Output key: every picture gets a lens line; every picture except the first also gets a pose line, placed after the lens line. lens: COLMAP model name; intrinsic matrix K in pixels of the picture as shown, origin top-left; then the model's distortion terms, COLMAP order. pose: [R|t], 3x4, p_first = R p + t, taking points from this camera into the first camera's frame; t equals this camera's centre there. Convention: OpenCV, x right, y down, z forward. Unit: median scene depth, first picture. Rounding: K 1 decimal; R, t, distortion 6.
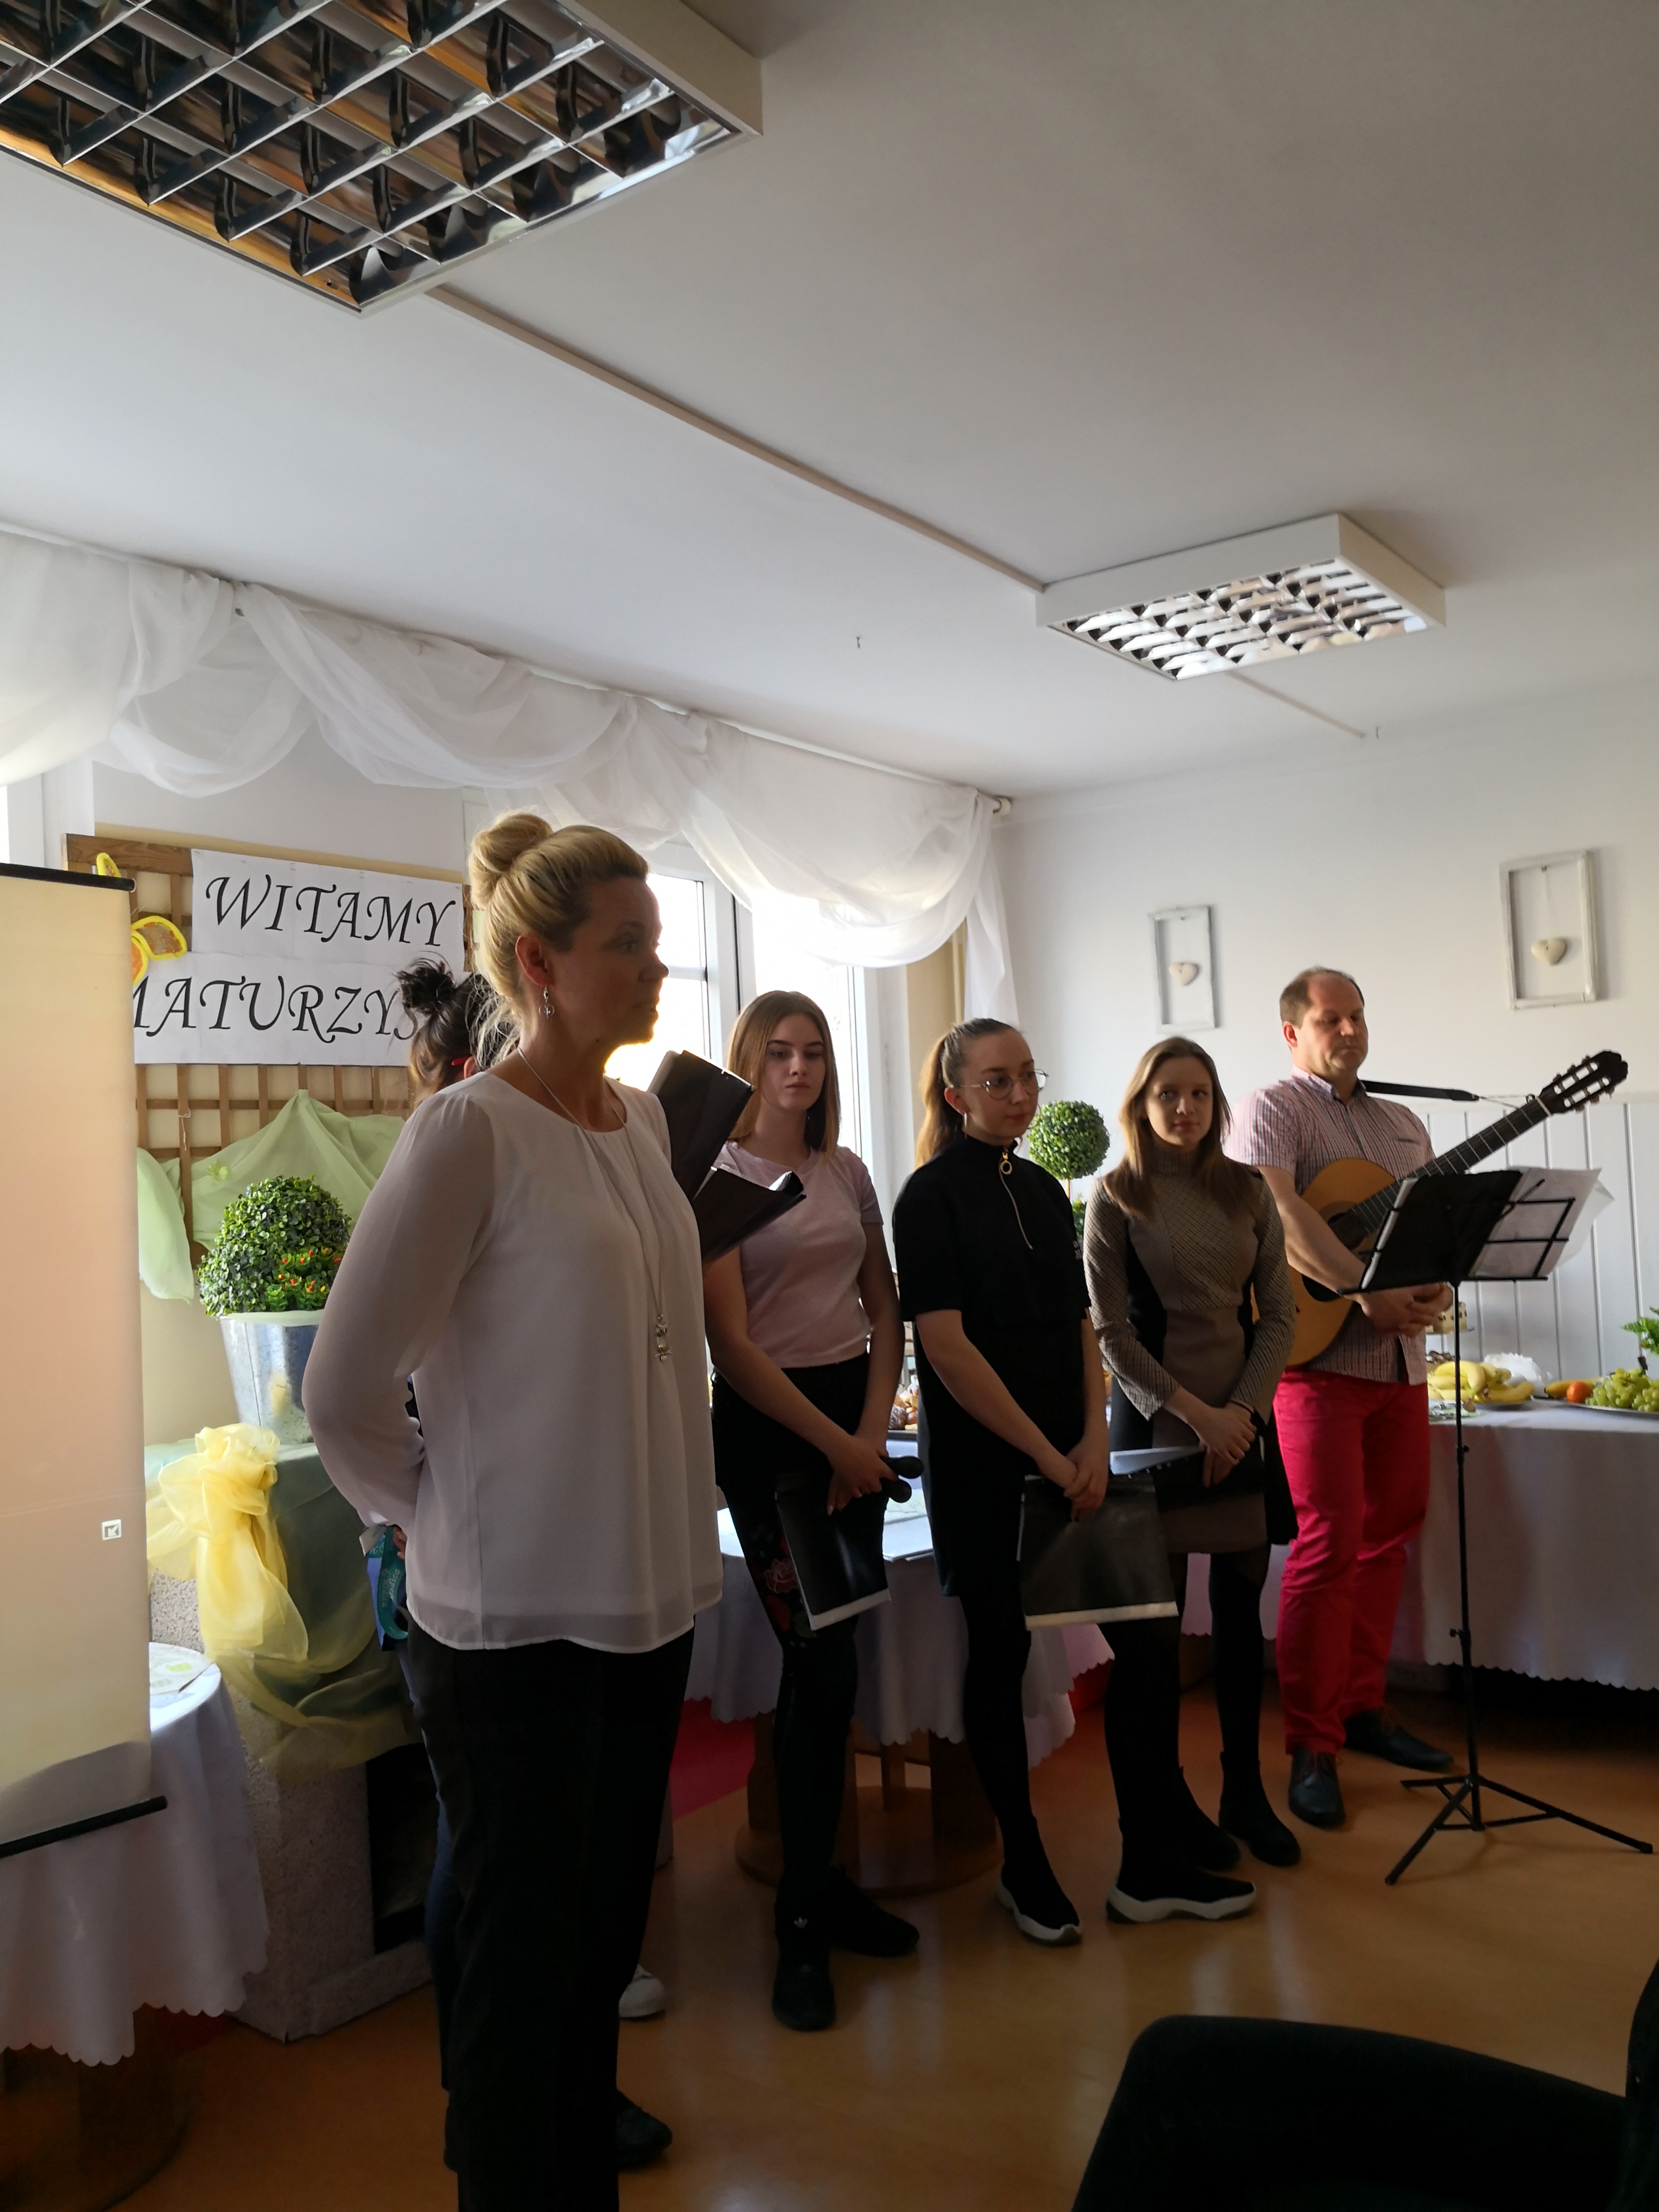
lens RADIAL K [[1801.9, 0, 829.5], [0, 1801.9, 1106.0], [0, 0, 1]] dist [0.007444, 0.009198]
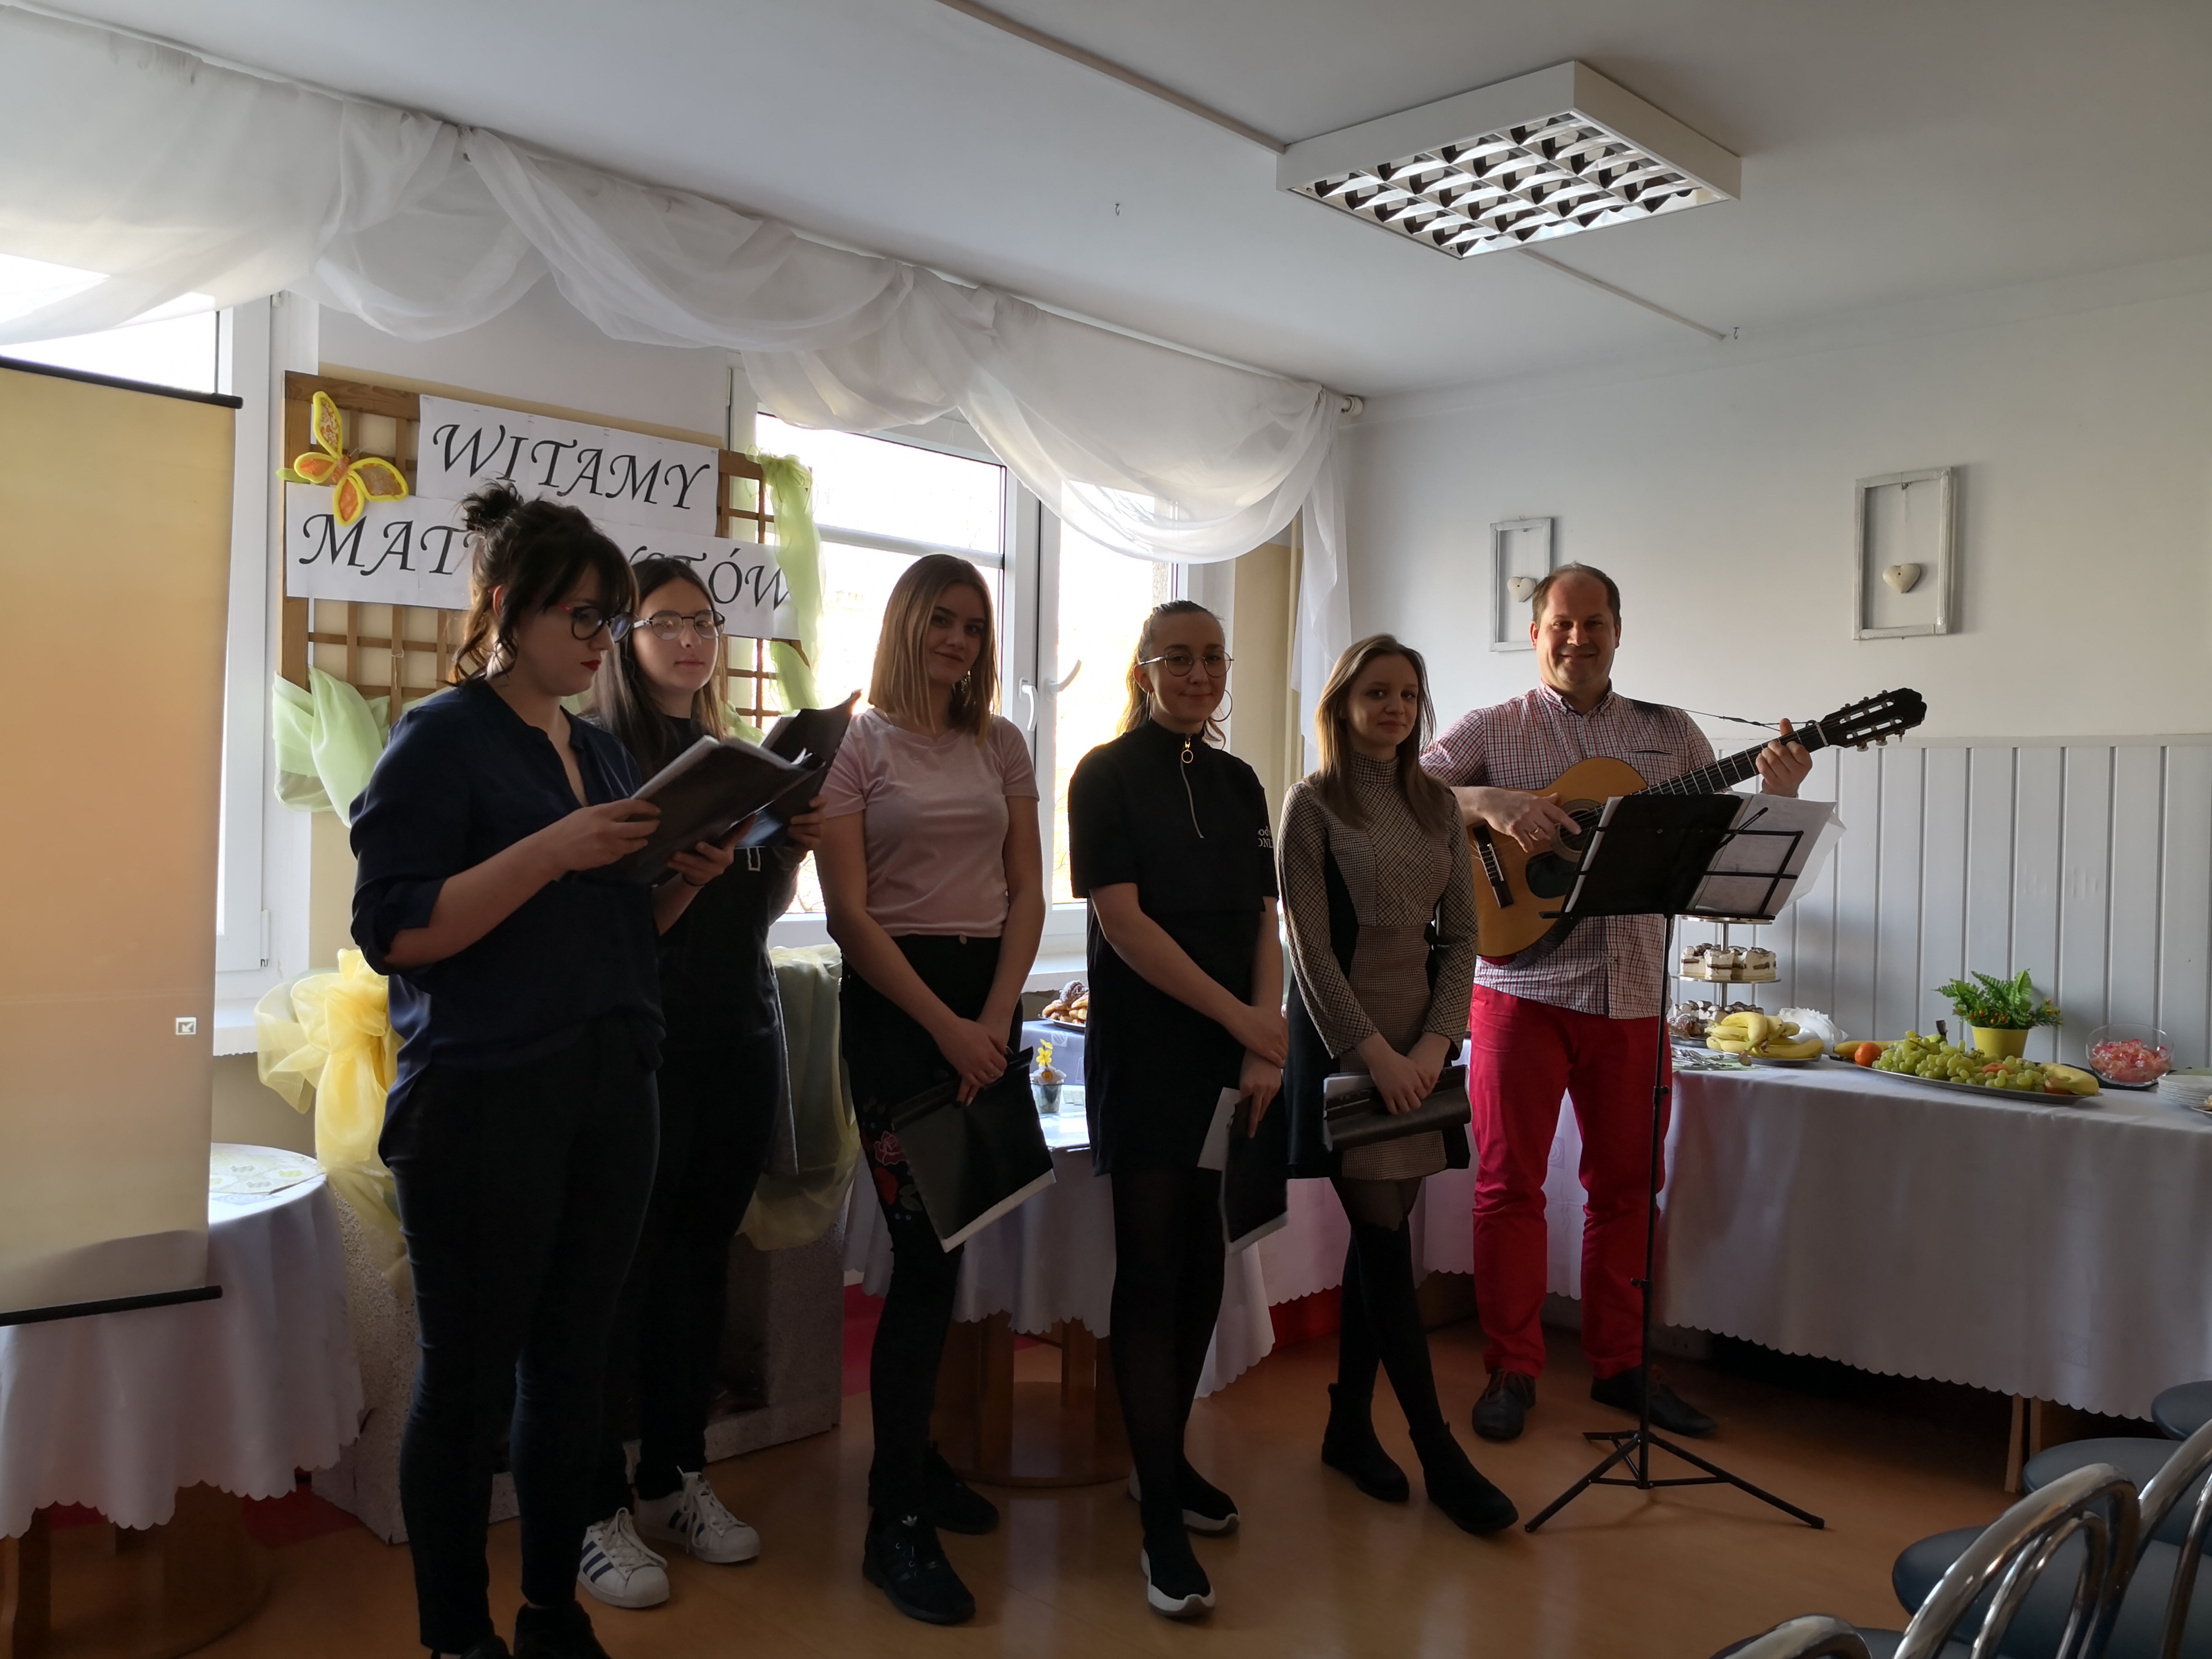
lens RADIAL K [[1801.9, 0, 1105.3], [0, 1801.9, 815.3], [0, 0, 1]] dist [0.007444, 0.009198]
pose [[0.986468, 0.068714, -0.148863, 0.188174], [-0.062569, 0.996999, 0.045581, 0.022640], [0.151548, -0.035650, 0.987807, 0.041979]]
